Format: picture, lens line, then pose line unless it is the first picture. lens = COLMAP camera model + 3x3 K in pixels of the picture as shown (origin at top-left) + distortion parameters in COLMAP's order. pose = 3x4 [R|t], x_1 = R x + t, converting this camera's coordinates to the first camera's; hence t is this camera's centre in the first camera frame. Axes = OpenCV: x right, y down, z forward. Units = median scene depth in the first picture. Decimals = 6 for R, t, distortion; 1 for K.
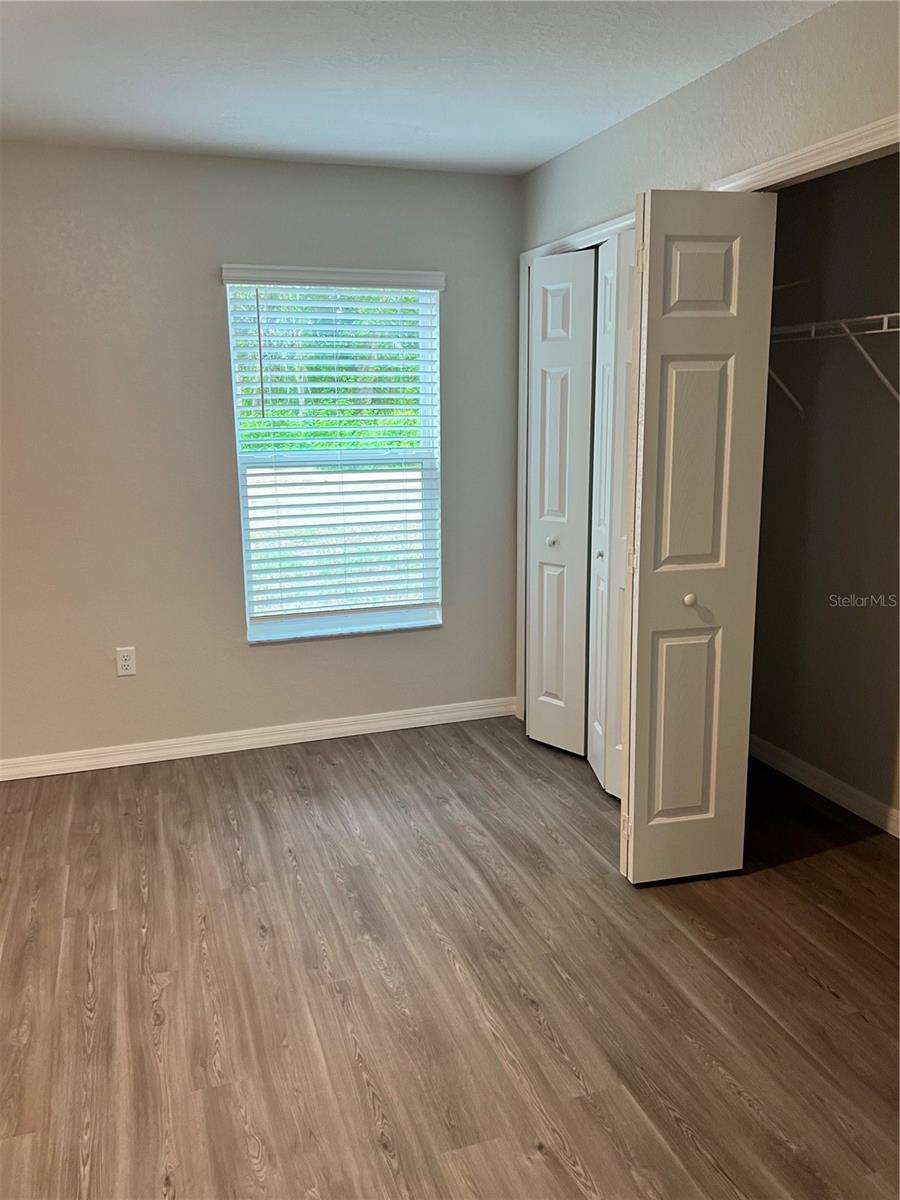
lens RADIAL K [[941.2, 0, 447.0], [0, 941.2, 589.3], [0, 0, 1]] dist [0.011190, -0.012315]
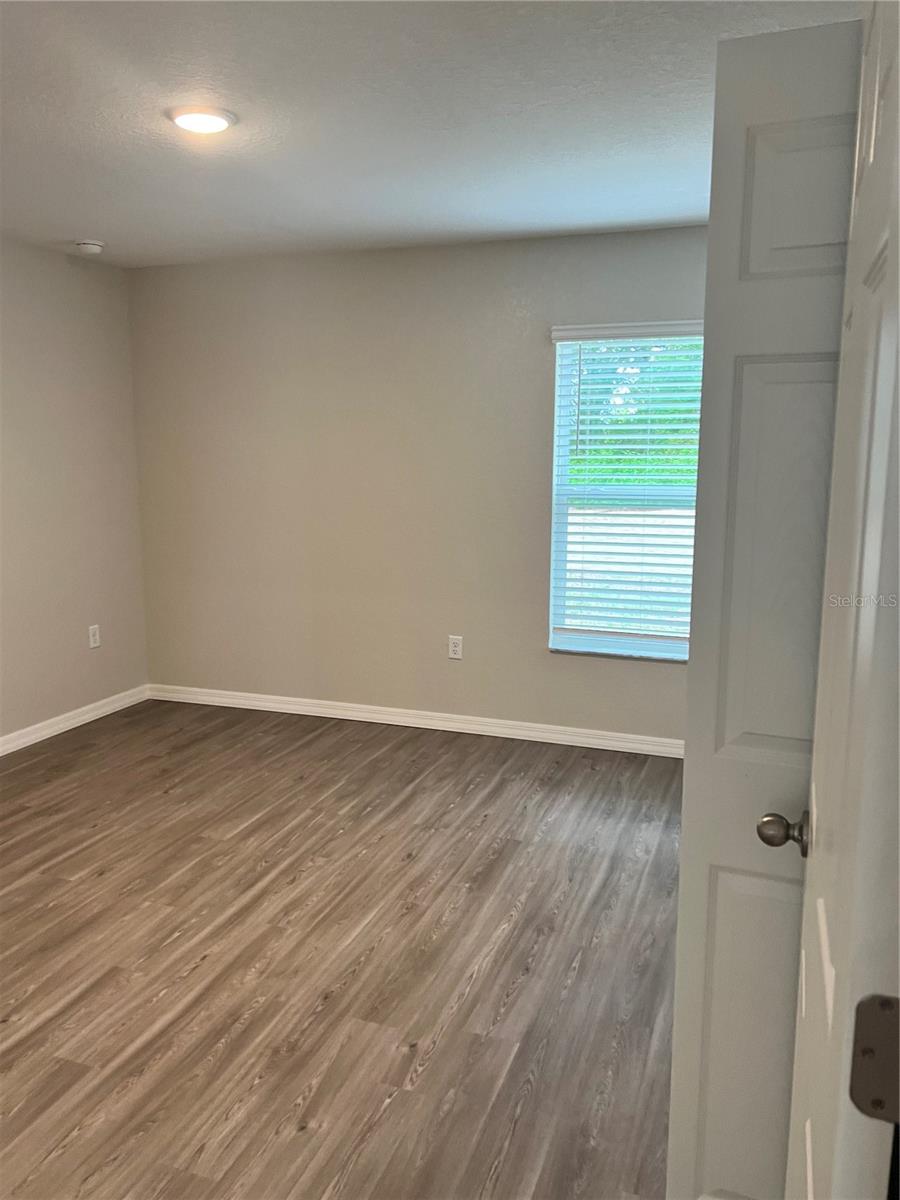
lens RADIAL K [[941.2, 0, 458.5], [0, 941.2, 609.1], [0, 0, 1]] dist [0.011190, -0.012315]
pose [[0.791693, 0.133980, -0.596046, 0.520863], [-0.147240, 0.988741, 0.026679, -0.008231], [0.592910, 0.066640, 0.802507, 0.007291]]
